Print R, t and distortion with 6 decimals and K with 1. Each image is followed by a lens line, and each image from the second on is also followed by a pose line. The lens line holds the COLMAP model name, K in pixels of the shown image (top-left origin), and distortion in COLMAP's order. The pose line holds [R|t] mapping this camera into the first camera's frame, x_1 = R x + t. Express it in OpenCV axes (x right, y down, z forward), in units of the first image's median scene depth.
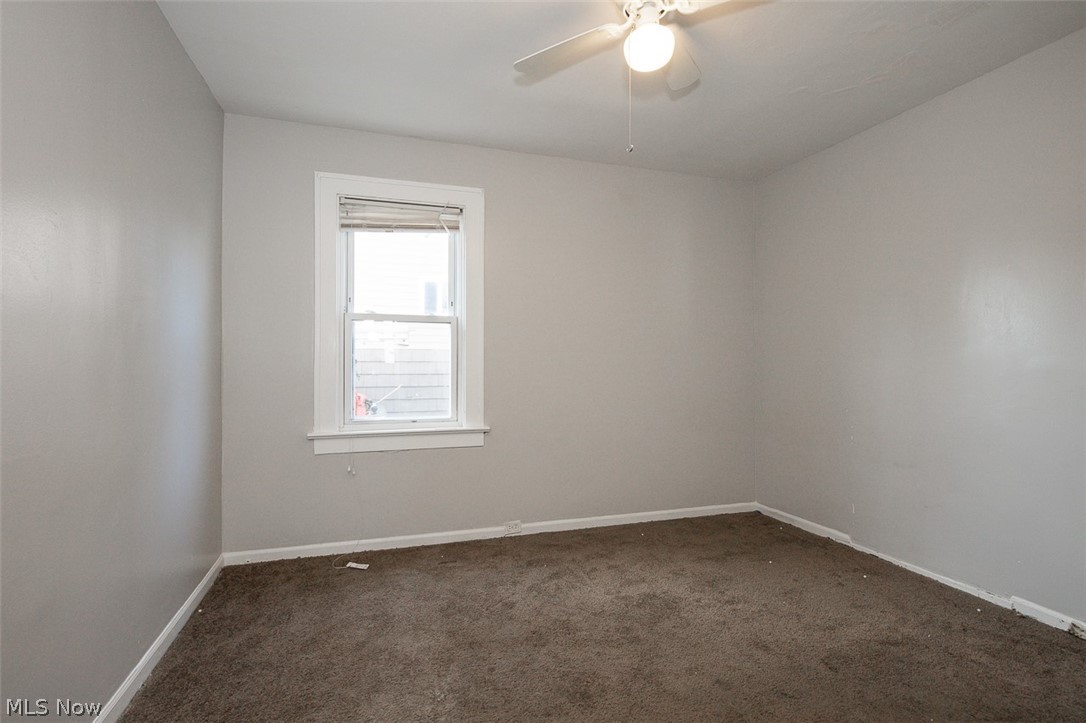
lens RADIAL K [[493.9, 0, 543.0], [0, 493.9, 361.5], [0, 0, 1]] dist [-0.018465, 0.000236]
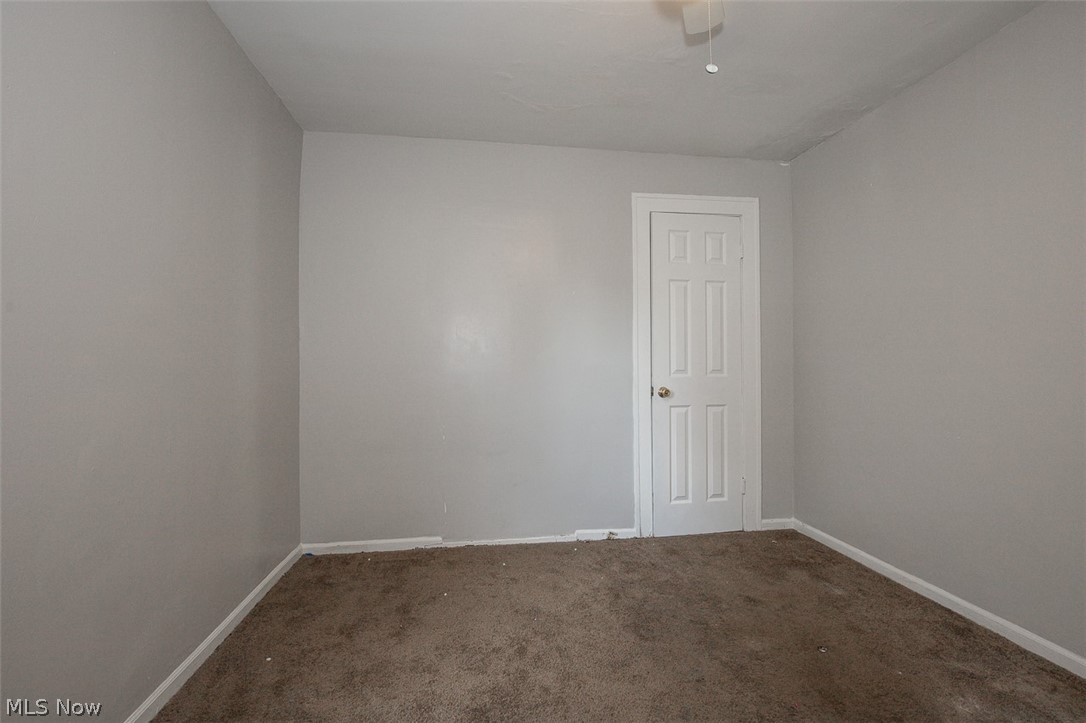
lens RADIAL K [[493.9, 0, 543.0], [0, 493.9, 361.5], [0, 0, 1]] dist [-0.018465, 0.000236]
pose [[0.177299, 0.004790, 0.984145, -0.348185], [-0.003241, 0.999986, -0.004283, 0.003184], [-0.984152, -0.002430, 0.177312, 0.662312]]
